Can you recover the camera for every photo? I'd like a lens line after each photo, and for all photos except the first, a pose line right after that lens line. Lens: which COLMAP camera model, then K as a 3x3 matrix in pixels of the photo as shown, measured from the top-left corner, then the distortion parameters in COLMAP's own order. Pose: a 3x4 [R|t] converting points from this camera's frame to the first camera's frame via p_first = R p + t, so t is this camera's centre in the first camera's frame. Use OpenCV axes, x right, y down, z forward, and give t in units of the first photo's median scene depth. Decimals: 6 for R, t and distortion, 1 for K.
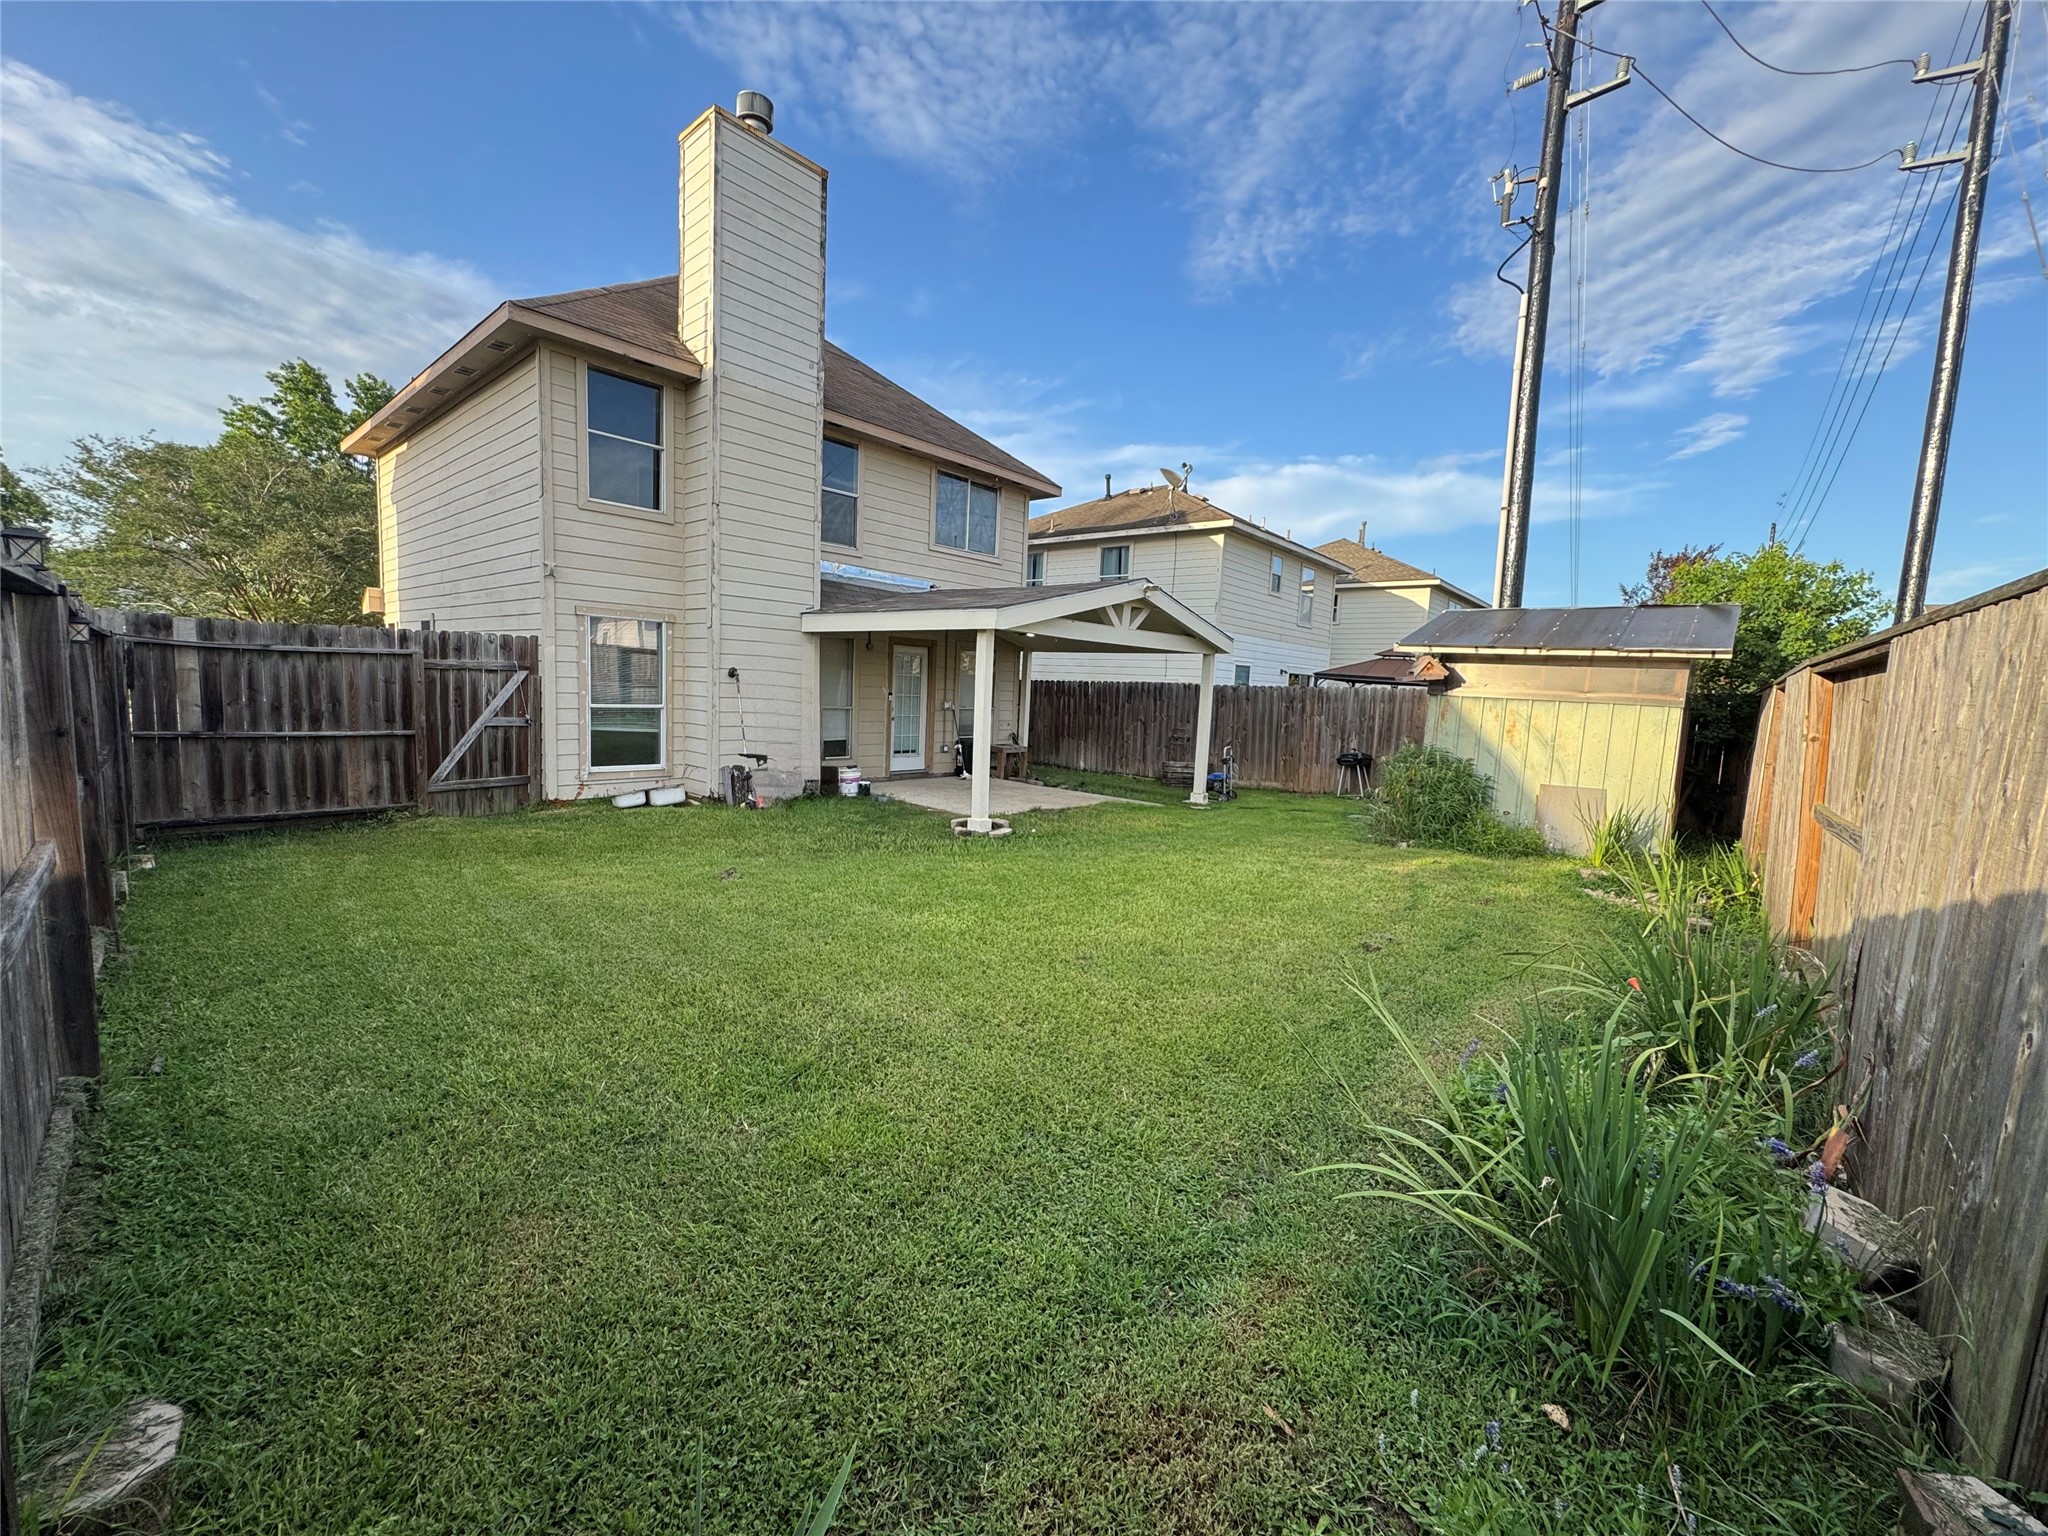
lens RADIAL K [[817.6, 0, 1022.1], [0, 817.6, 768.0], [0, 0, 1]] dist [-0.001813, -0.000725]
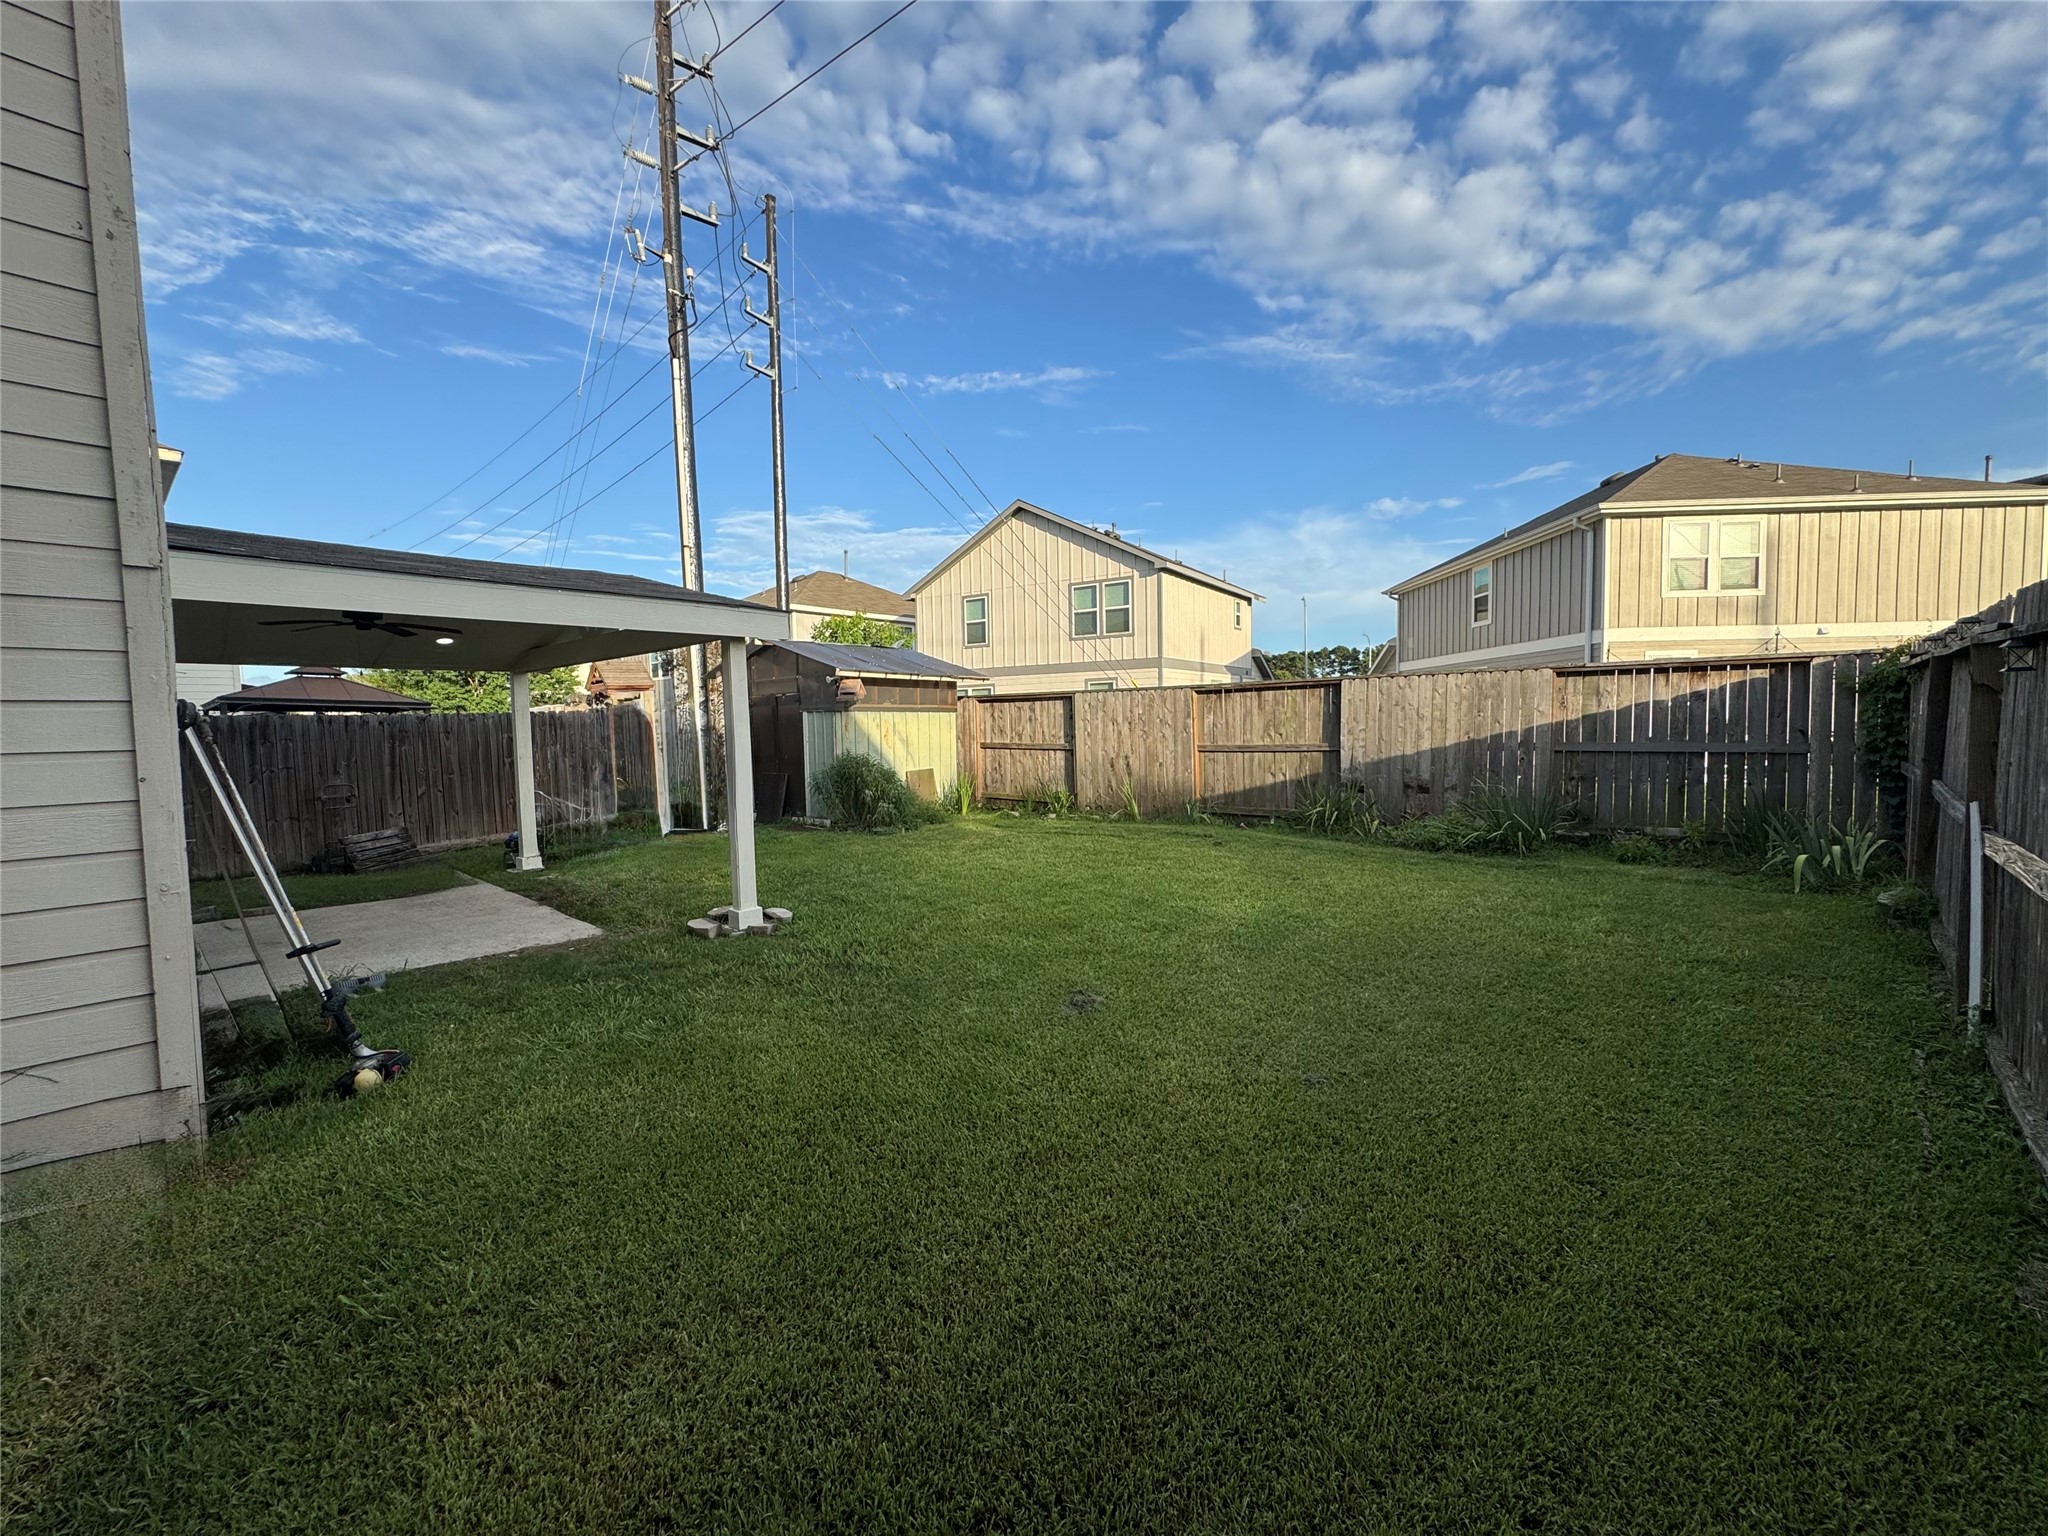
lens RADIAL K [[817.6, 0, 1025.4], [0, 817.6, 767.6], [0, 0, 1]] dist [-0.001813, -0.000725]
pose [[0.027714, -0.104016, 0.994189, -0.754359], [0.124656, 0.987167, 0.099806, -0.097881], [-0.991813, 0.121166, 0.040324, 0.720736]]
